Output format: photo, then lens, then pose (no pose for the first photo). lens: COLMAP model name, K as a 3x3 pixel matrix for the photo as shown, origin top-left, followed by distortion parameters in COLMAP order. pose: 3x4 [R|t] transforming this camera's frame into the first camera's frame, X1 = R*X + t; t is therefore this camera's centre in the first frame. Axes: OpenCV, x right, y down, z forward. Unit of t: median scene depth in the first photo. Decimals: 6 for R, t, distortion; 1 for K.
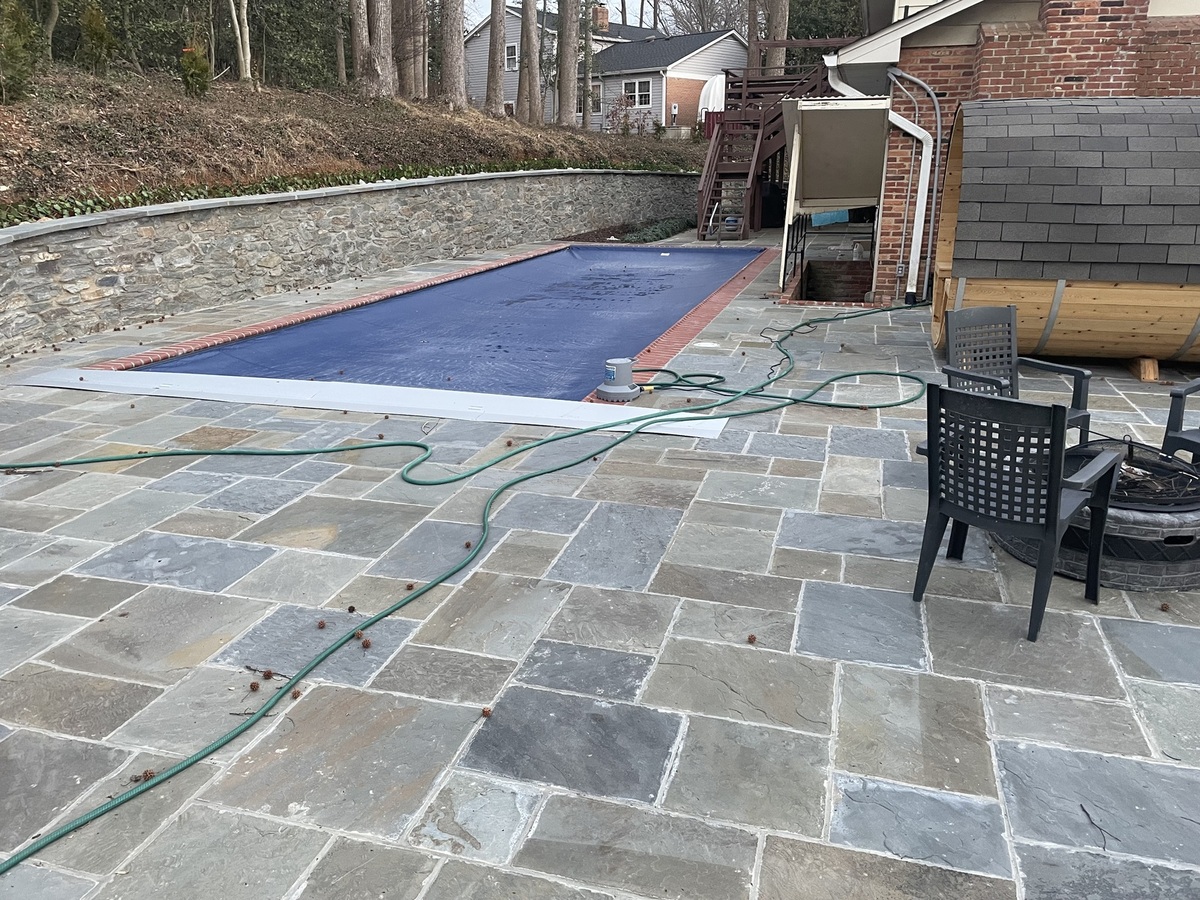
lens RADIAL K [[890.8, 0, 600.0], [0, 890.8, 450.0], [0, 0, 1]] dist [0.092343, -0.114722]
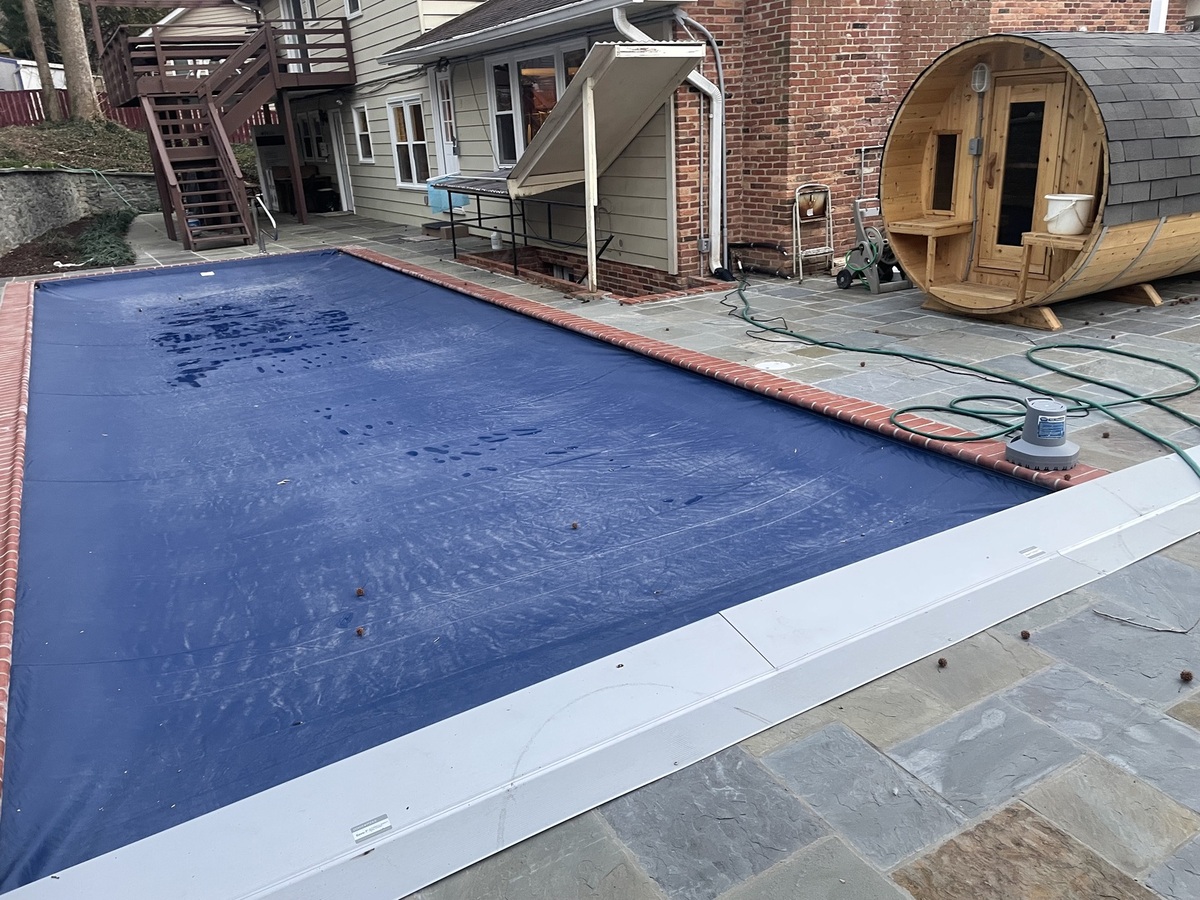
lens RADIAL K [[890.8, 0, 600.0], [0, 890.8, 450.0], [0, 0, 1]] dist [0.092343, -0.114722]
pose [[0.687471, -0.277282, 0.671191, -0.404675], [0.269128, 0.955704, 0.119163, -0.146126], [-0.674502, 0.098715, 0.731643, 0.463768]]
